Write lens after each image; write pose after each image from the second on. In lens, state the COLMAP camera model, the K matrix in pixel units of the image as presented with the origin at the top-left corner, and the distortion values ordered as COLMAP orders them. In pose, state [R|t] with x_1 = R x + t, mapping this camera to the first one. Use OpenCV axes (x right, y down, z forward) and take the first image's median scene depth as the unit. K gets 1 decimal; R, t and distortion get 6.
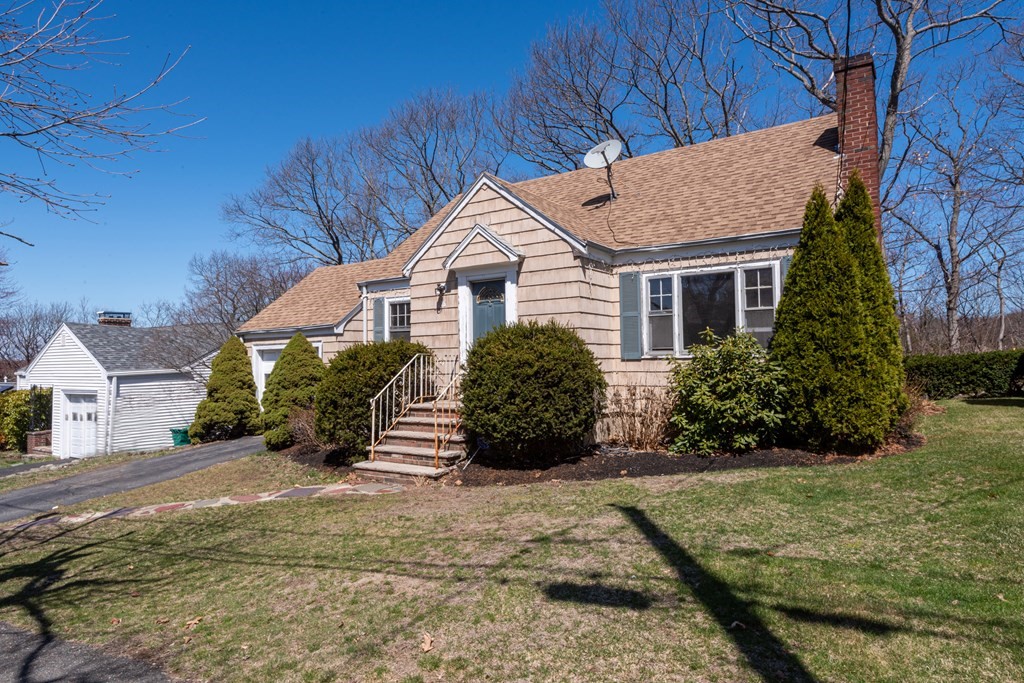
lens RADIAL K [[617.1, 0, 503.3], [0, 617.1, 332.1], [0, 0, 1]] dist [0.038104, -0.015857]
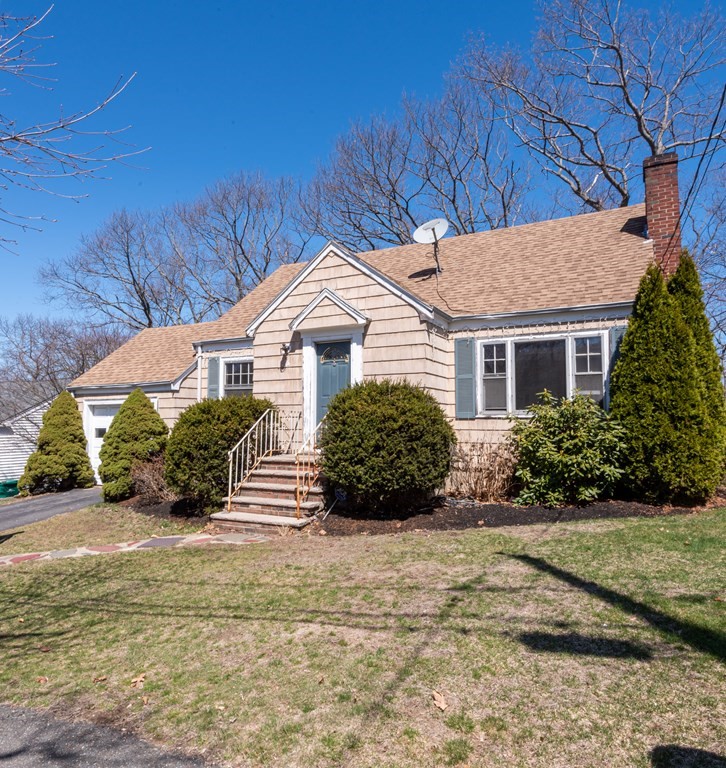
lens RADIAL K [[553.1, 0, 331.5], [0, 553.1, 388.5], [0, 0, 1]] dist [0.037873, -0.023902]
pose [[0.995298, 0.023508, 0.093964, -0.121848], [-0.021655, 0.999551, -0.020691, 0.017456], [-0.094408, 0.018559, 0.995361, 0.056900]]
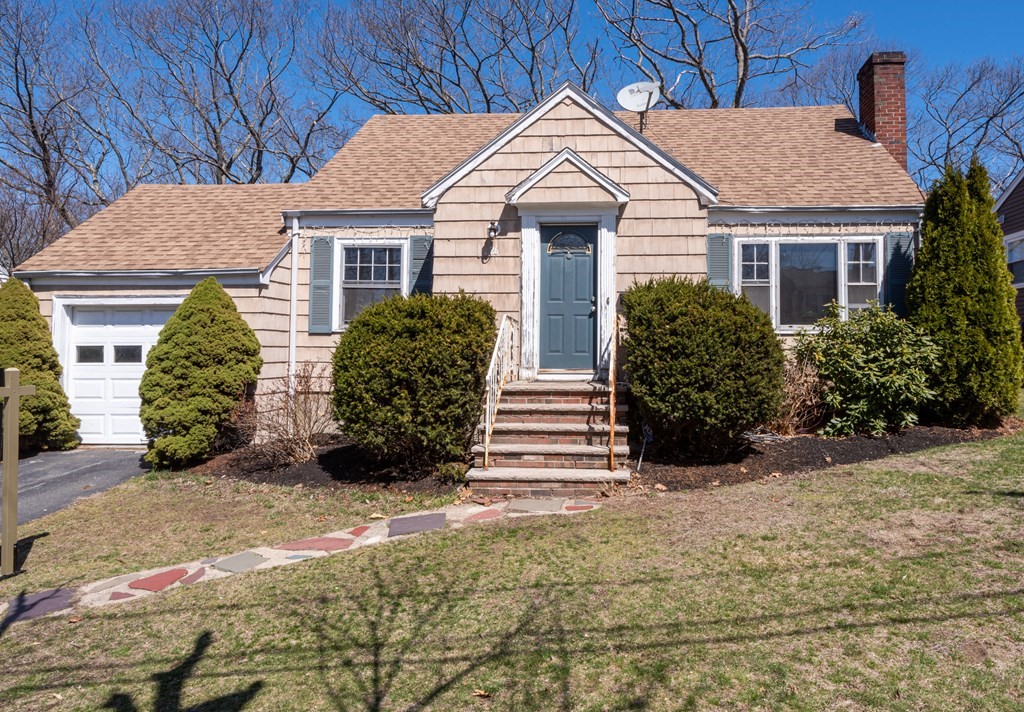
lens RADIAL K [[674.3, 0, 570.2], [0, 674.3, 328.6], [0, 0, 1]] dist [0.024677, -0.020807]
pose [[0.858264, 0.041671, 0.511514, -0.468662], [-0.042387, 0.999049, -0.010267, 0.055893], [-0.511455, -0.012870, 0.859213, 0.300251]]
